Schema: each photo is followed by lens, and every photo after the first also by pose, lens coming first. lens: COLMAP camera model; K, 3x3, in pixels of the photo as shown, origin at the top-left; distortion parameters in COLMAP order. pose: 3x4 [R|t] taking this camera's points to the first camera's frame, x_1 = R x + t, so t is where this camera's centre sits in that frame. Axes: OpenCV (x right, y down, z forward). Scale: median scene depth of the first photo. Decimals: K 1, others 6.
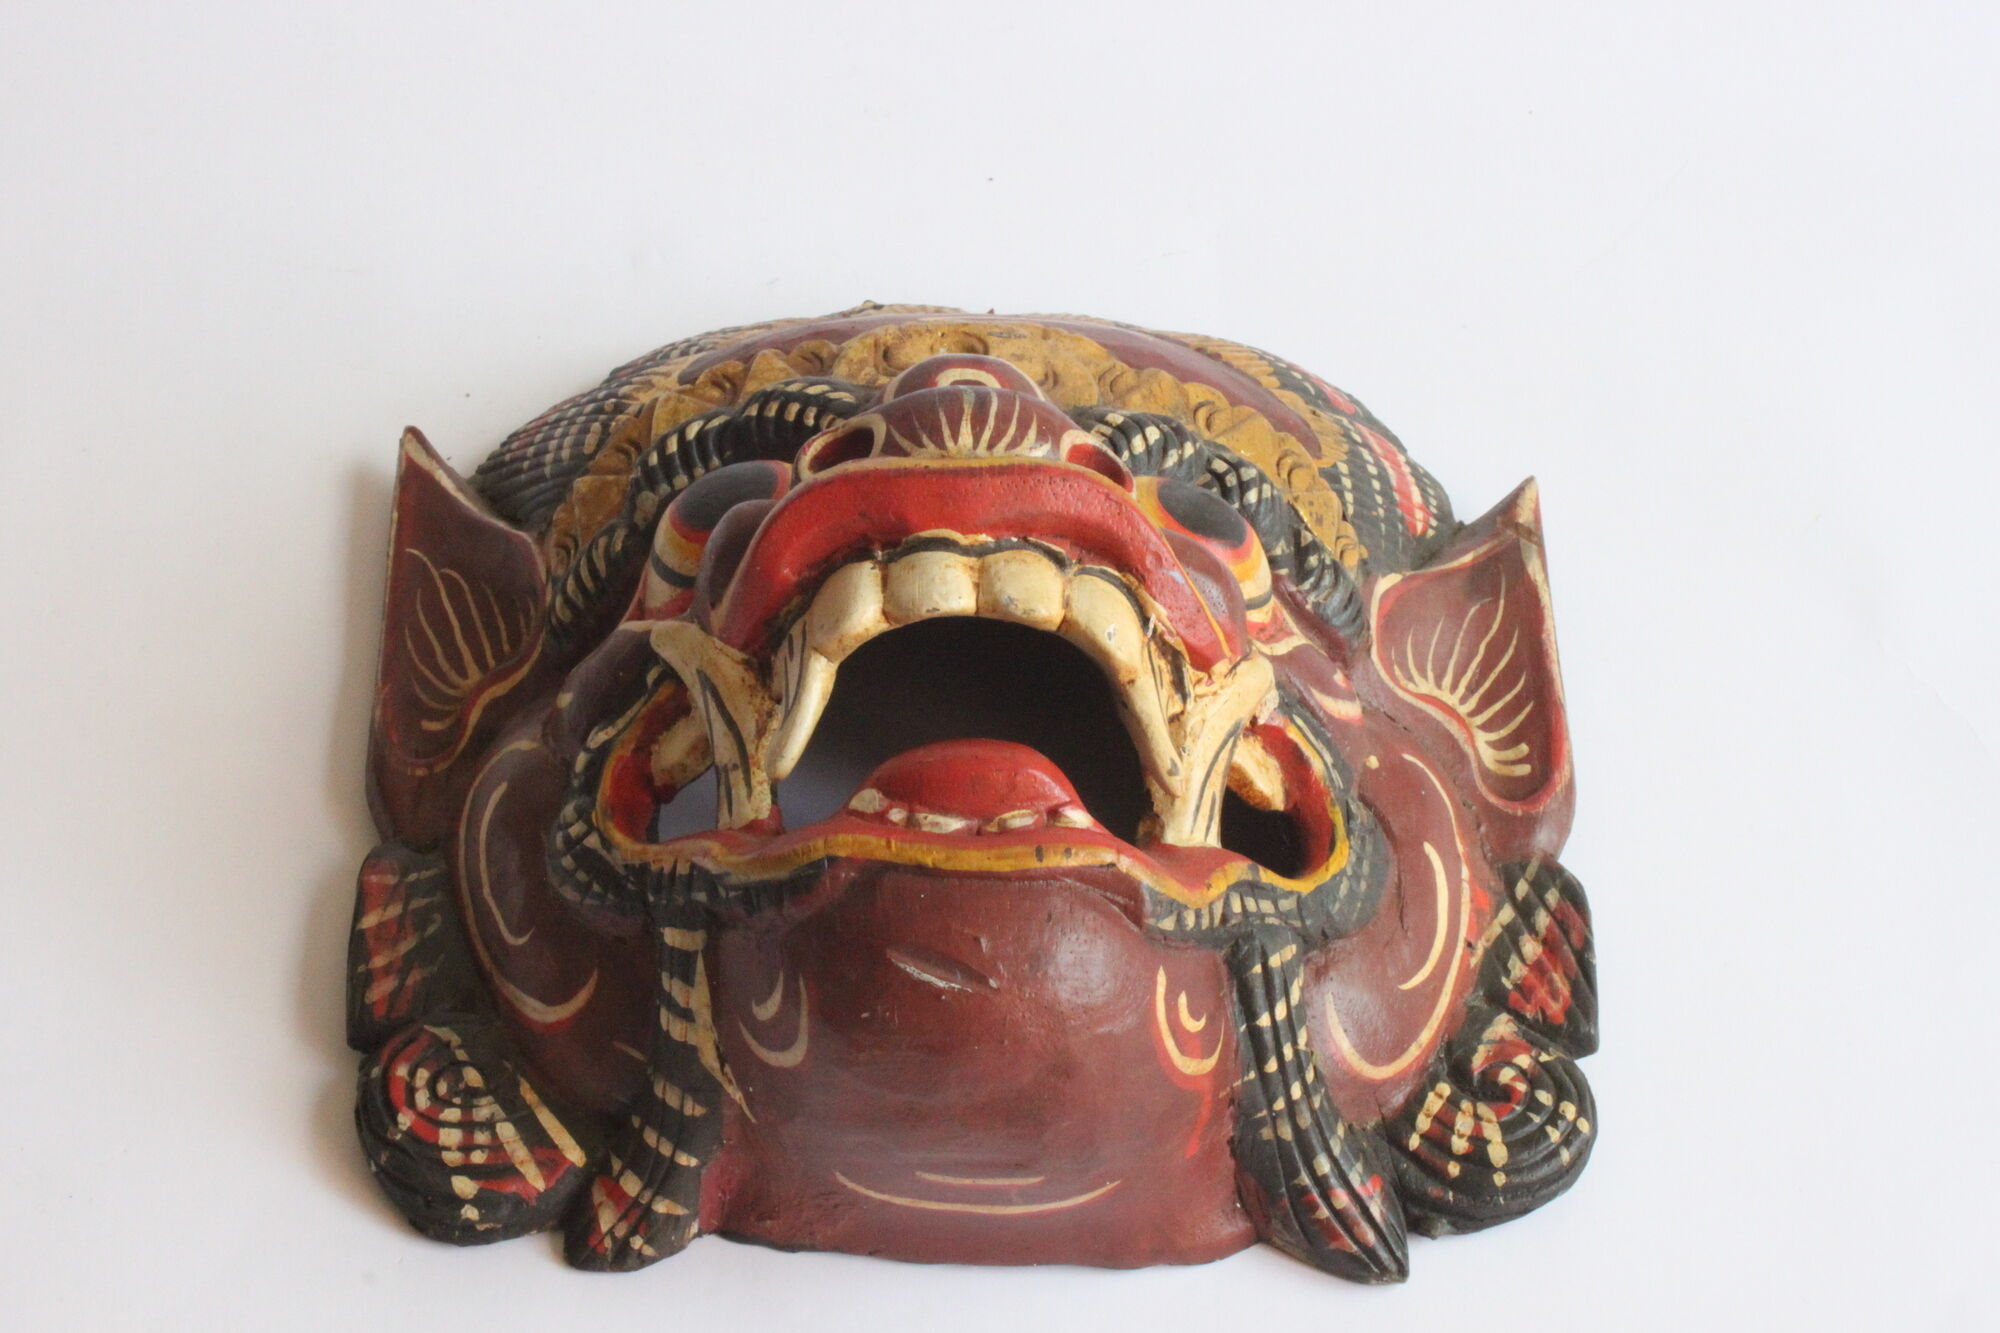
lens RADIAL K [[4351.3, 0, 1014.8], [0, 4351.3, 665.6], [0, 0, 1]] dist [0.002646, 0.000000]
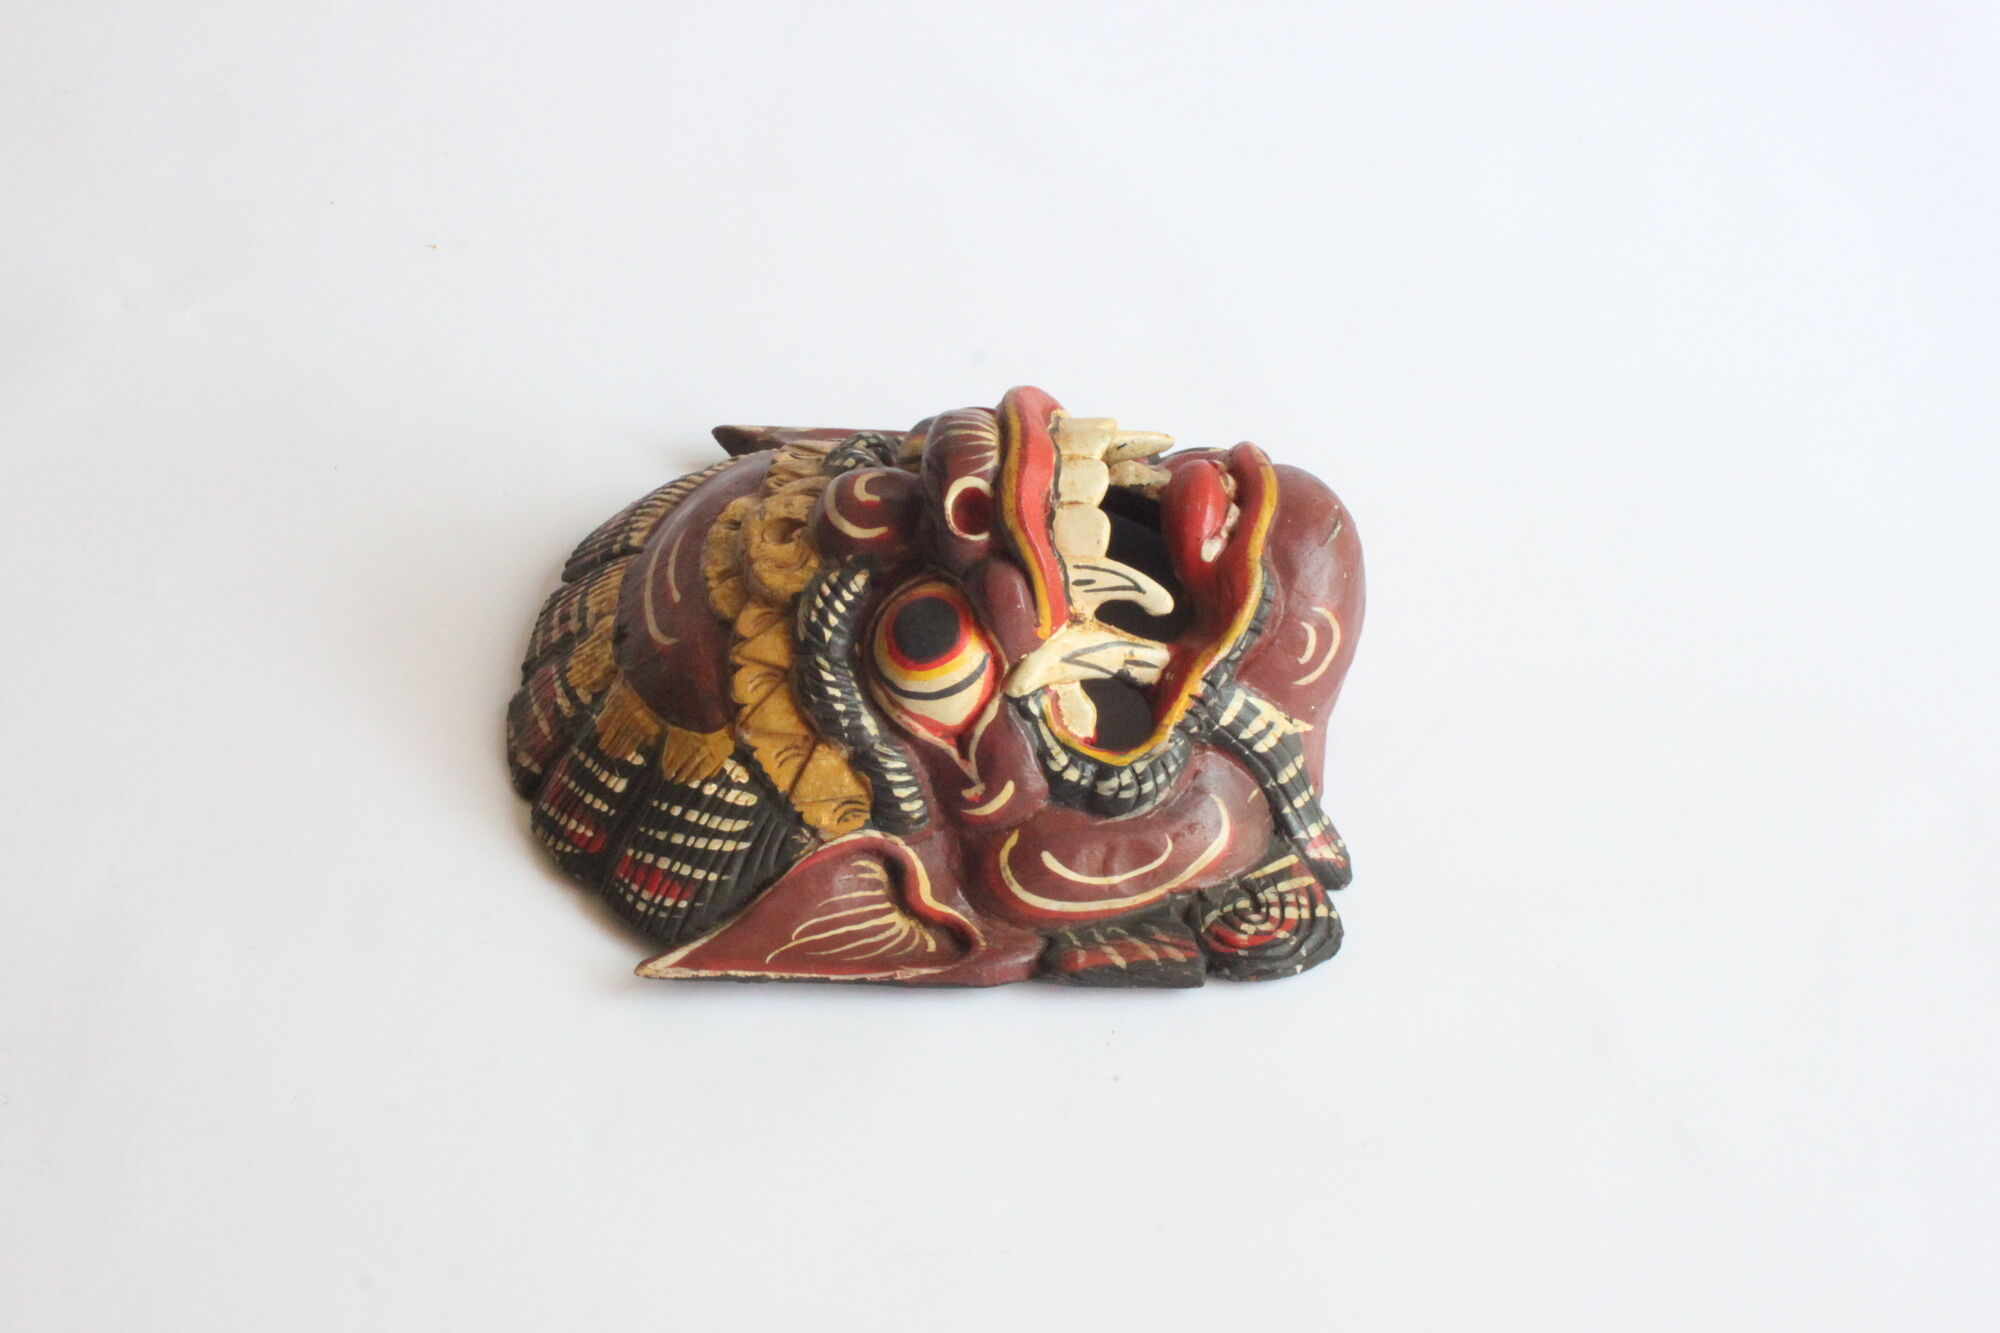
lens RADIAL K [[3374.1, 0, 893.5], [0, 3374.1, 675.1], [0, 0, 1]] dist [-0.064056, 0.000000]
pose [[0.013909, -0.710415, 0.703646, -0.894745], [0.744793, 0.476889, 0.466755, -0.582604], [-0.667150, 0.517579, 0.535745, 0.405294]]
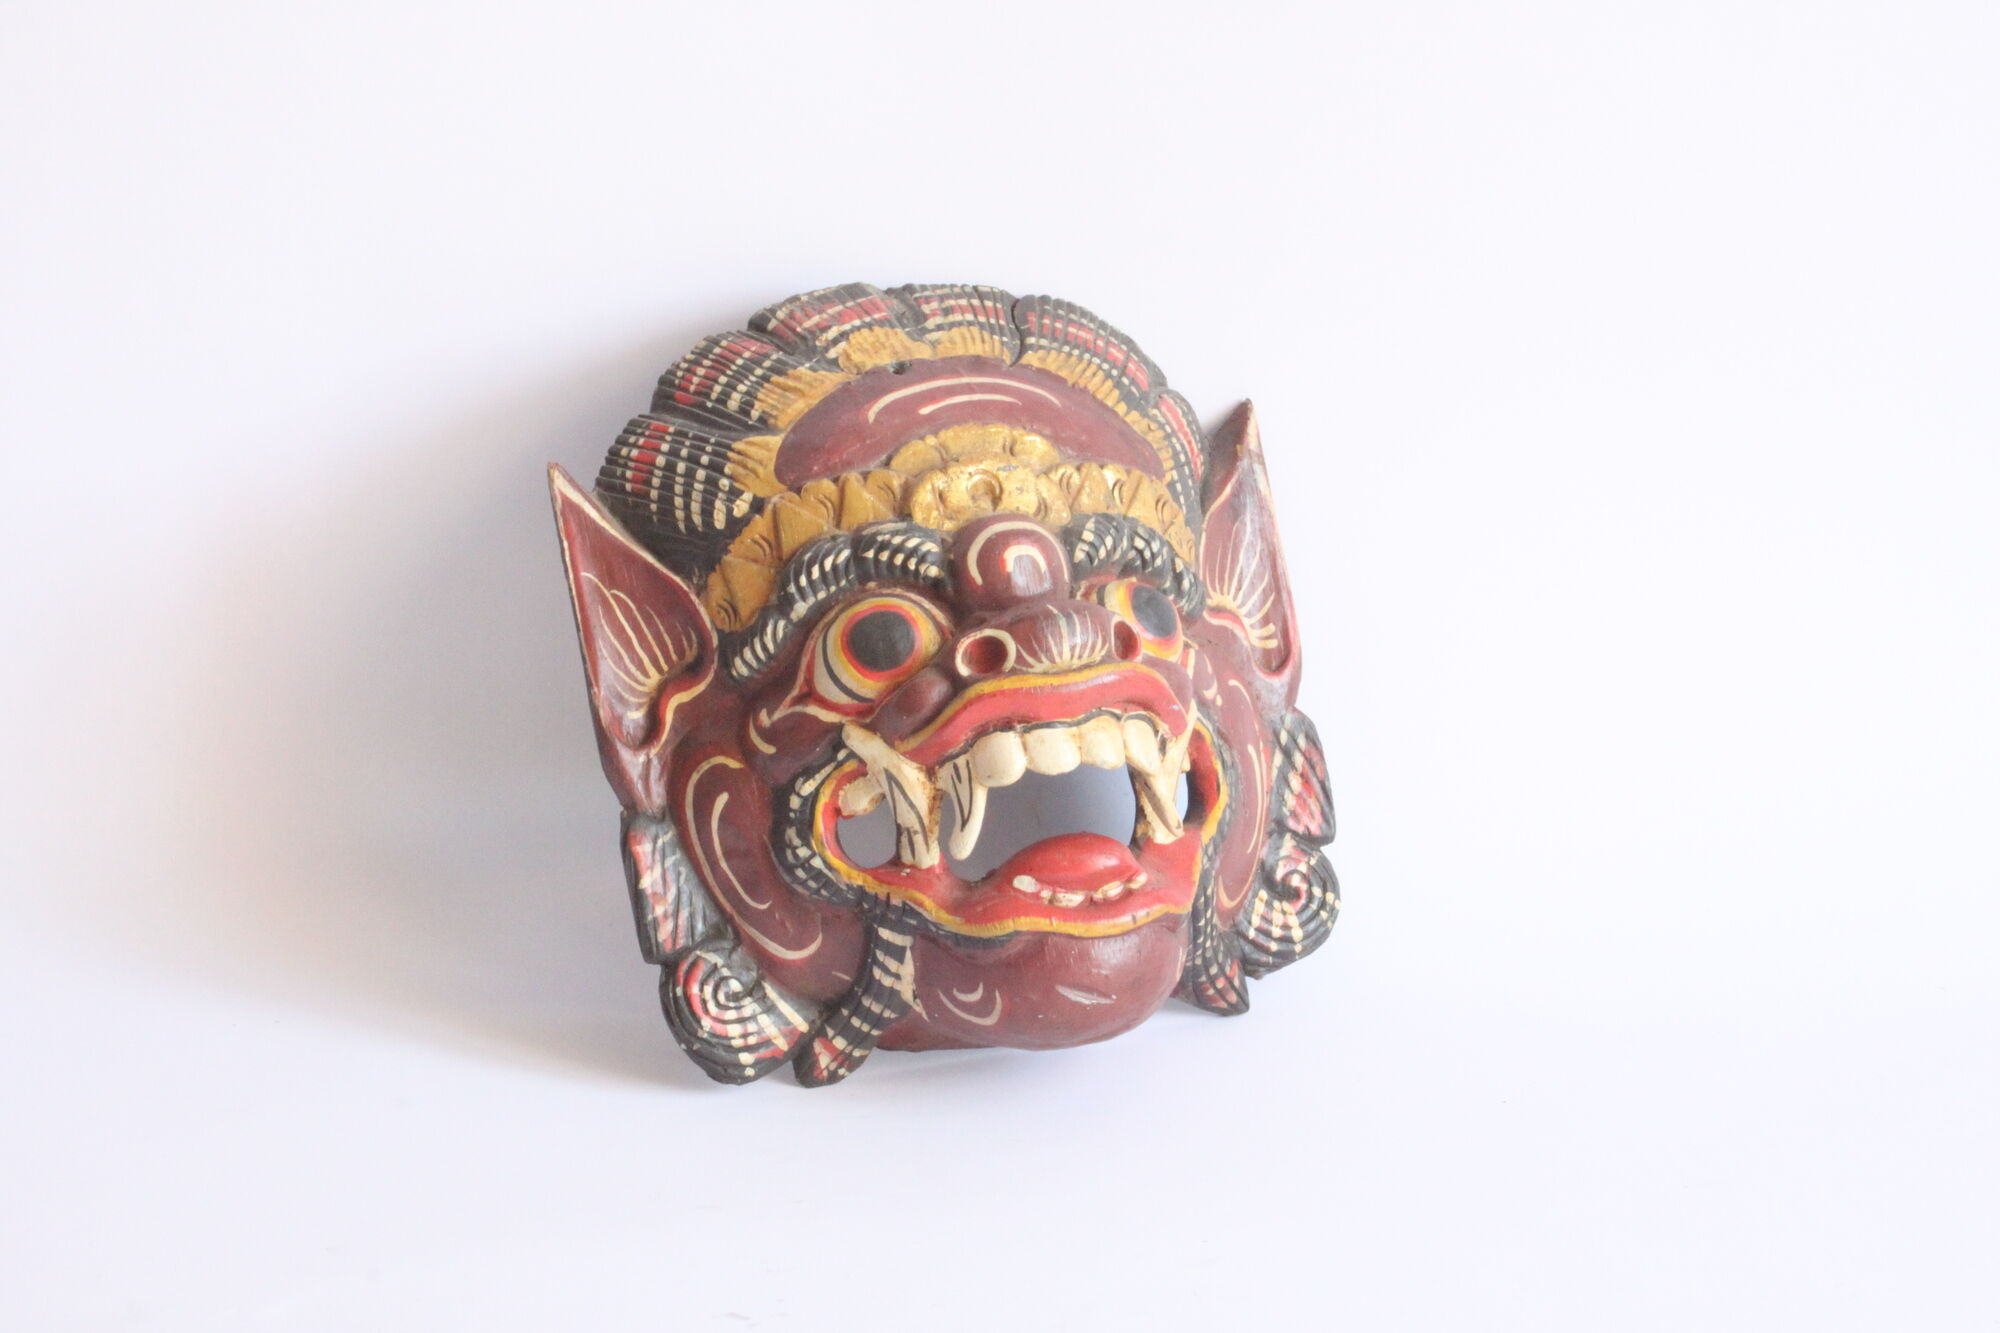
lens RADIAL K [[6064.5, 0, 997.4], [0, 6064.5, 675.8], [0, 0, 1]] dist [0.010815, 0.000000]
pose [[0.928607, -0.133634, 0.346167, -0.810498], [-0.071462, 0.851031, 0.520231, -1.206666], [-0.364119, -0.507827, 0.780723, -0.774090]]
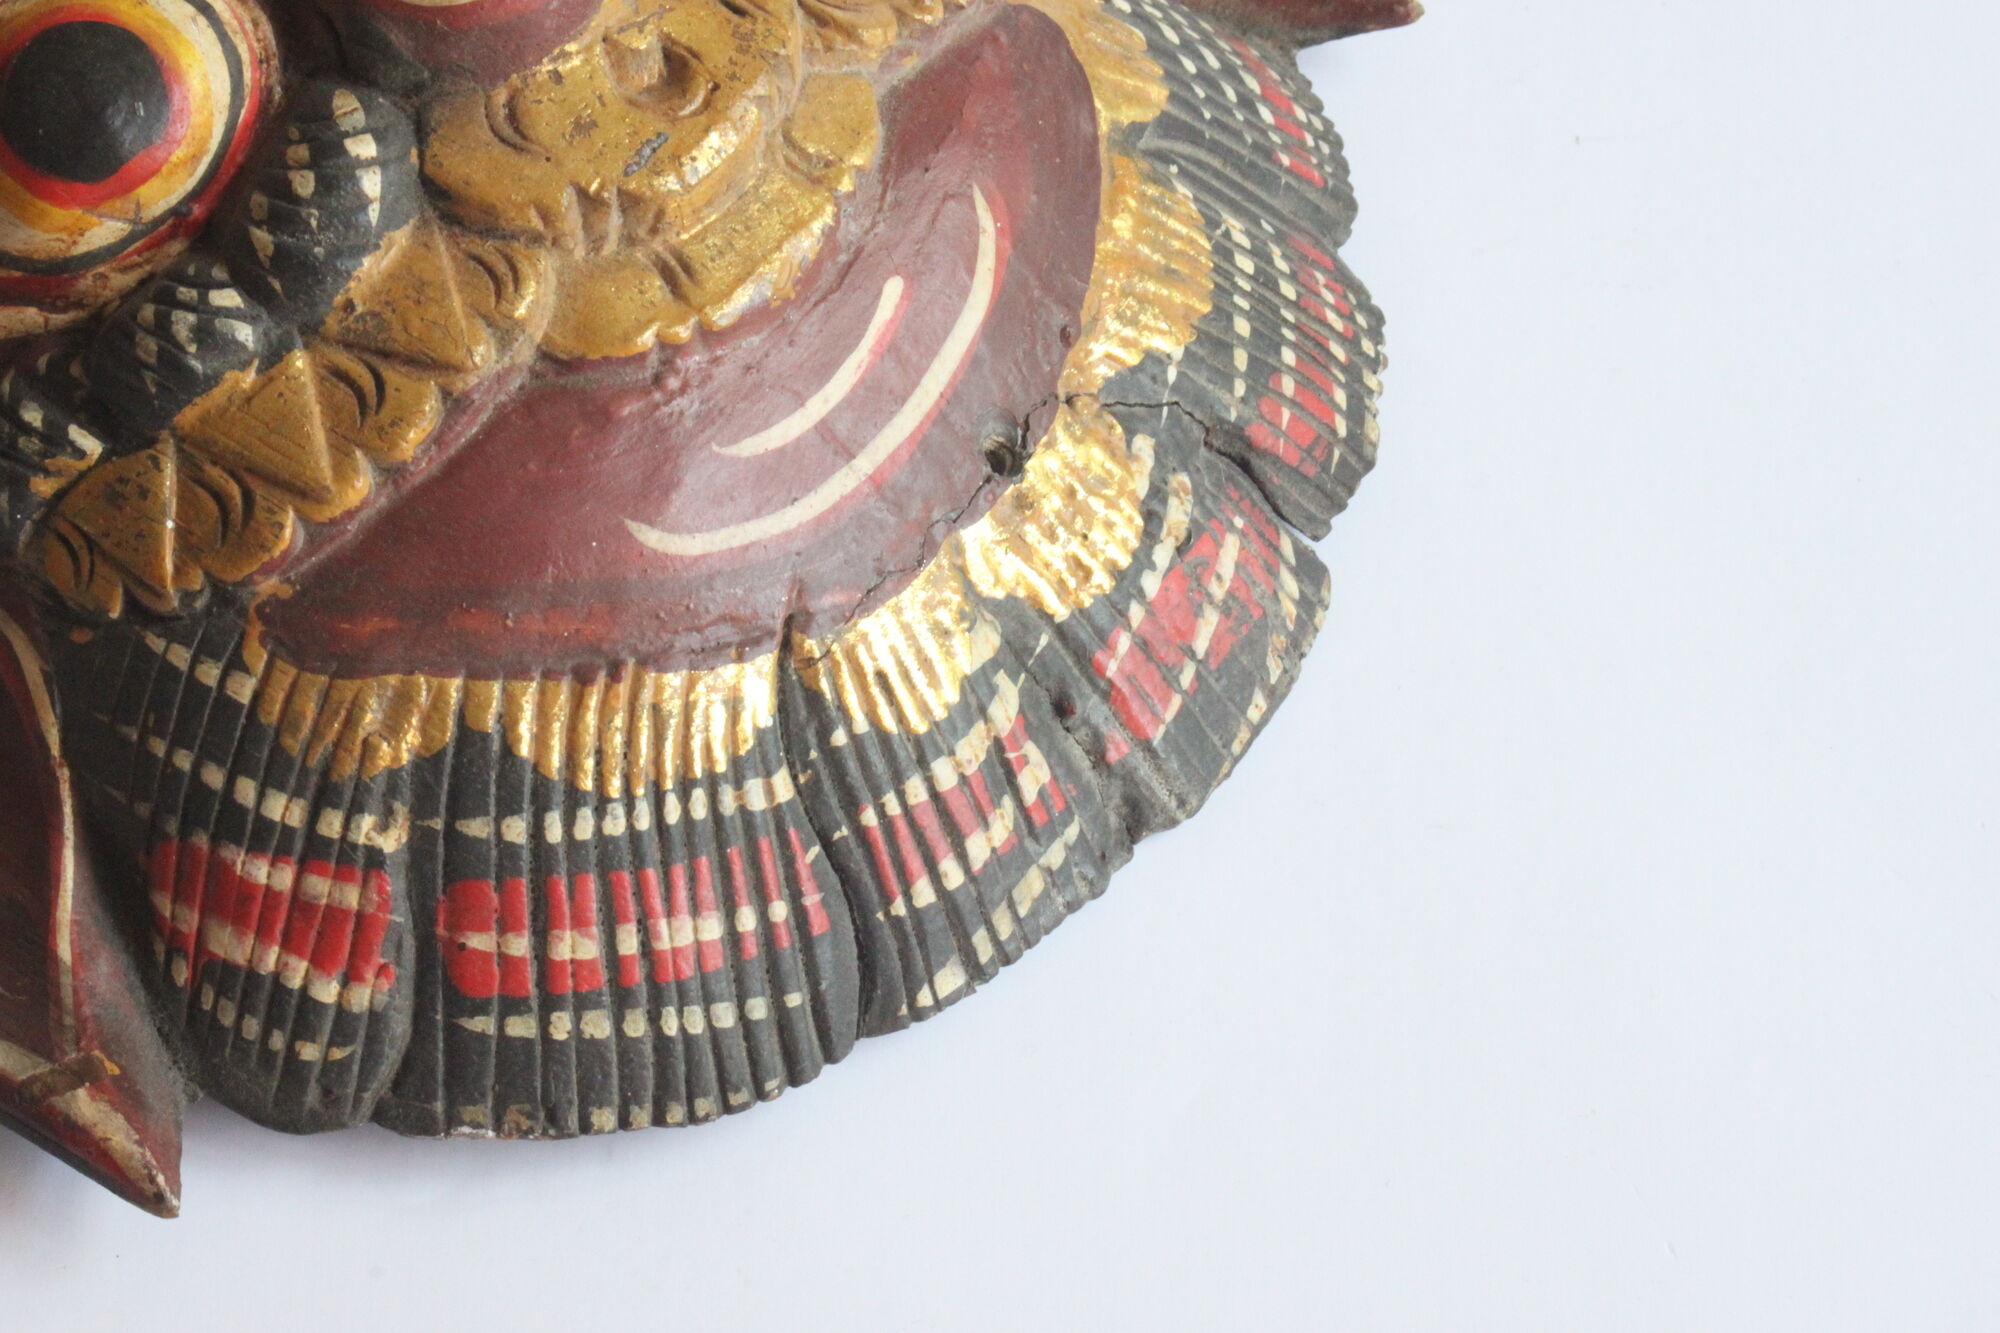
lens RADIAL K [[6770.0, 0, 999.1], [0, 6770.0, 659.0], [0, 0, 1]] dist [0.283308, 0.000000]
pose [[-0.583496, 0.606490, -0.540095, 0.524462], [-0.659254, 0.034634, 0.751122, -0.822582], [0.474254, 0.794337, 0.379622, 0.775057]]
